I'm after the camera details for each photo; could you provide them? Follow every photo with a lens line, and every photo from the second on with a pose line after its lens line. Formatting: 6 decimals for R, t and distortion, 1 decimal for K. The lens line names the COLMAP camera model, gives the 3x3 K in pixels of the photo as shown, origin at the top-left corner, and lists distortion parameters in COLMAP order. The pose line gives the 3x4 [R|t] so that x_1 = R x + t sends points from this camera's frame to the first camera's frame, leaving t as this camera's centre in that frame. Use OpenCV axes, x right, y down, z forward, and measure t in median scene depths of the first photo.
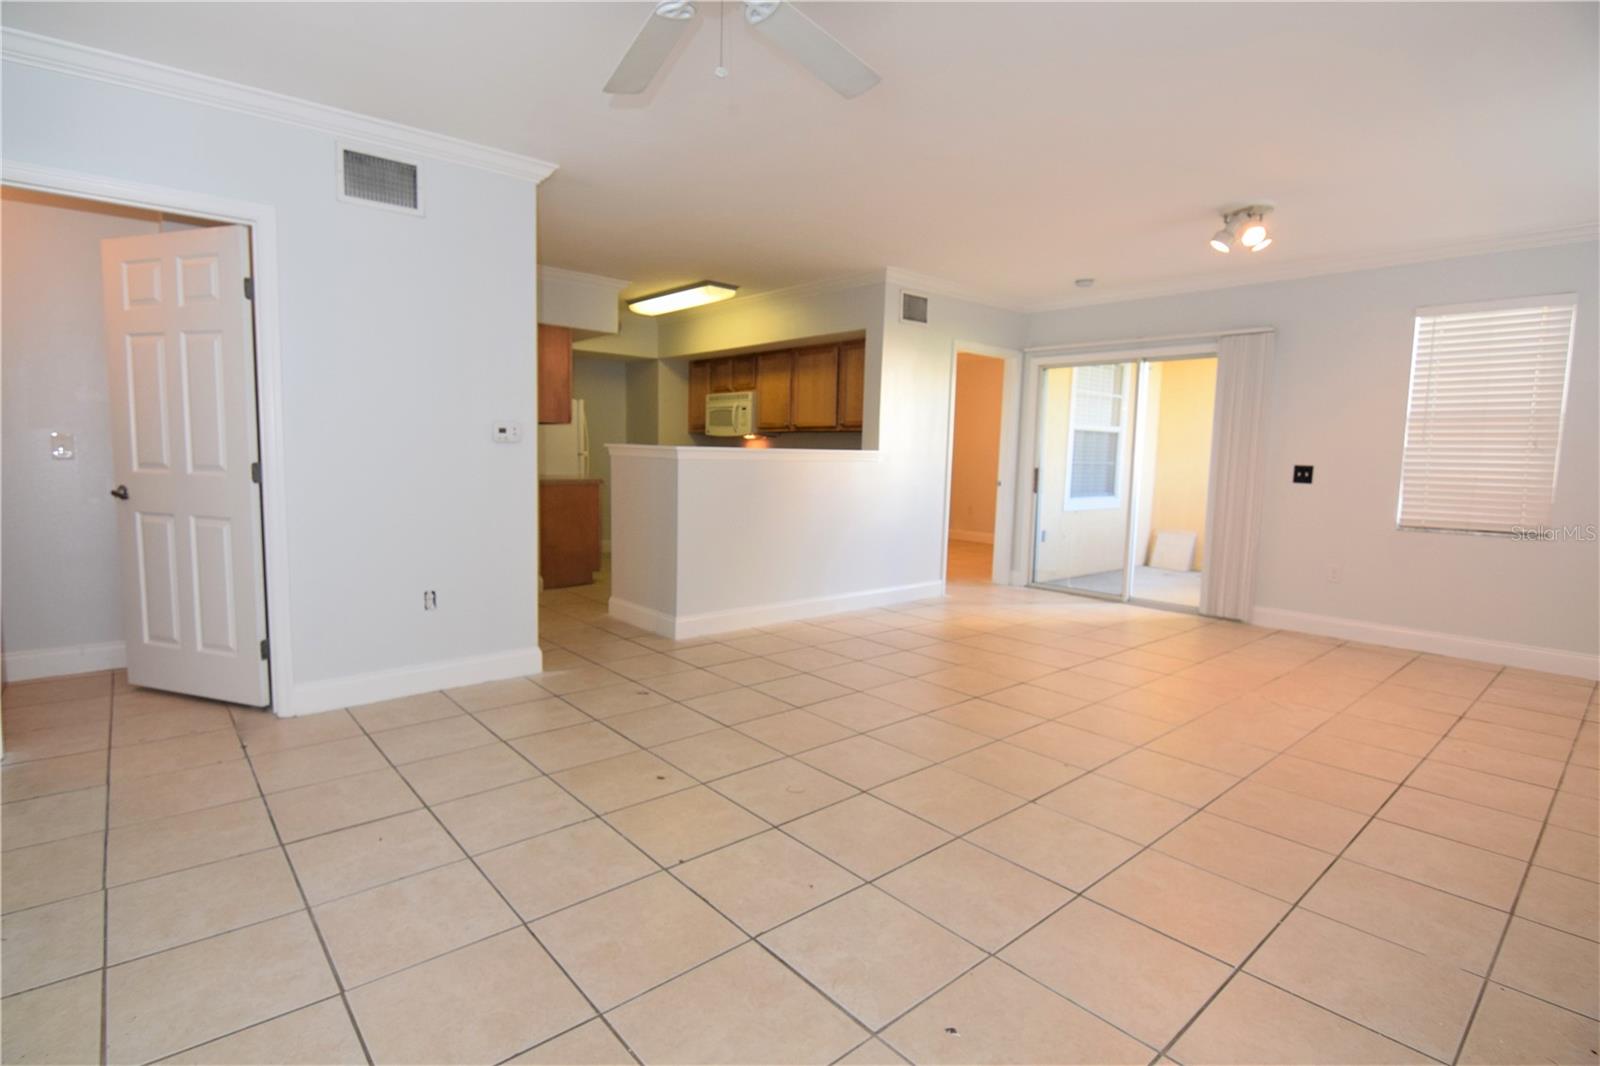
lens RADIAL K [[791.0, 0, 784.0], [0, 791.0, 530.6], [0, 0, 1]] dist [-0.012960, -0.000623]
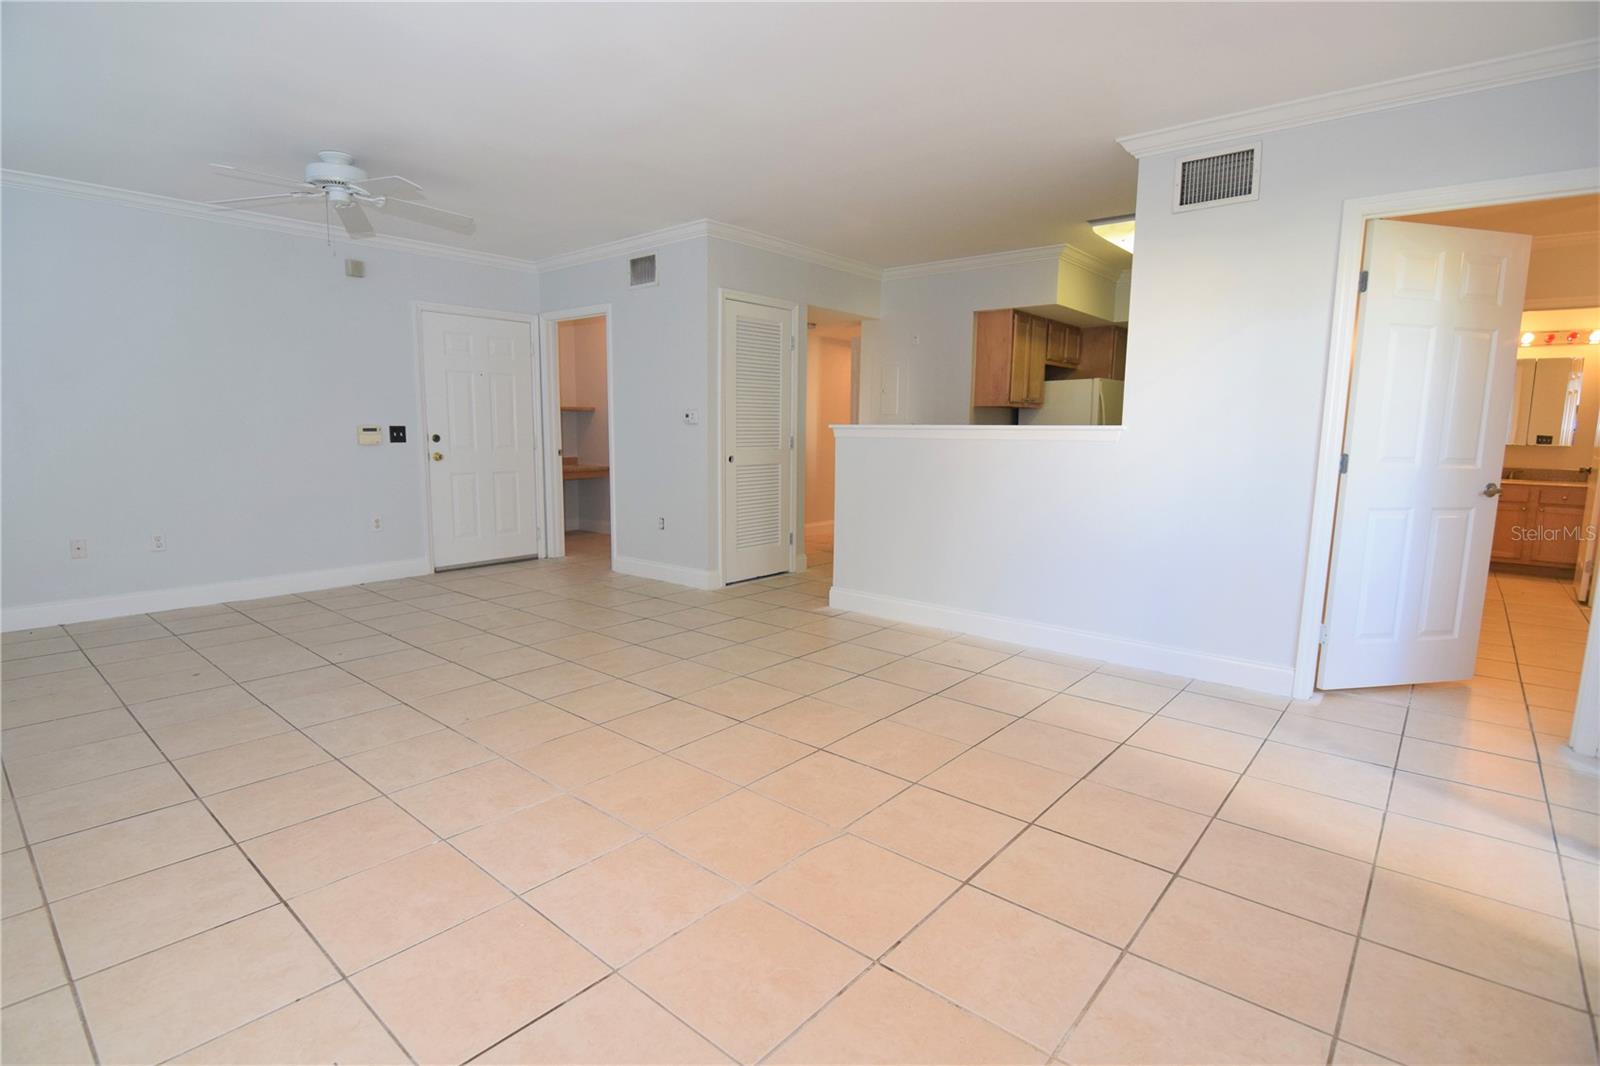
lens RADIAL K [[776.8, 0, 777.3], [0, 776.8, 536.1], [0, 0, 1]] dist [-0.004460, -0.000848]
pose [[0.129721, 0.117177, -0.984603, 1.188418], [-0.107573, 0.988795, 0.103503, -0.078351], [0.985698, 0.092490, 0.140872, 1.054887]]
